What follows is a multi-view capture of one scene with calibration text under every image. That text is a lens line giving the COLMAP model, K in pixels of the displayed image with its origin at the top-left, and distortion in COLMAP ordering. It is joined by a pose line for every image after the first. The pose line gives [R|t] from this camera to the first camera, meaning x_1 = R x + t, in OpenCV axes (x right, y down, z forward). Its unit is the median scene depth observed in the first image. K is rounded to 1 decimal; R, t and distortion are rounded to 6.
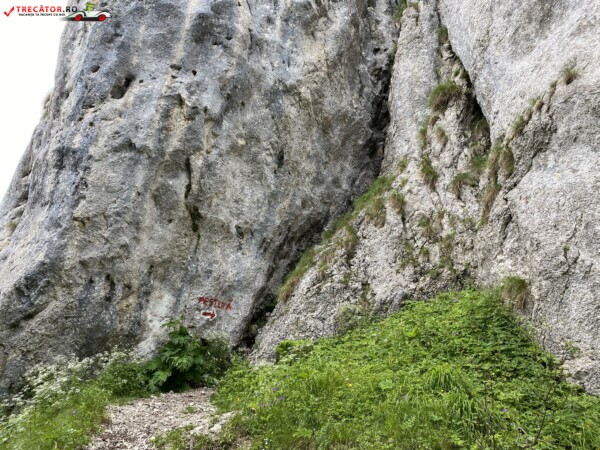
lens RADIAL K [[455.6, 0, 301.6], [0, 455.6, 222.3], [0, 0, 1]] dist [0.074907, -0.102203]
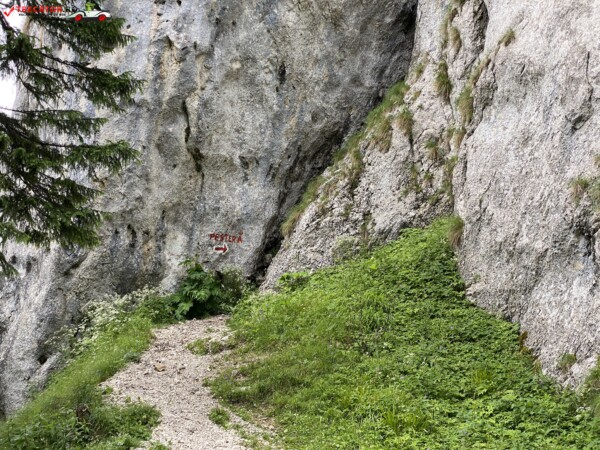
lens RADIAL K [[909.4, 0, 300.0], [0, 909.4, 225.0], [0, 0, 1]] dist [0.110921, -0.025849]
pose [[0.988555, -0.053715, -0.140974, 0.266355], [0.086437, 0.967542, 0.237468, -0.323537], [0.123643, -0.246935, 0.961111, -0.940563]]
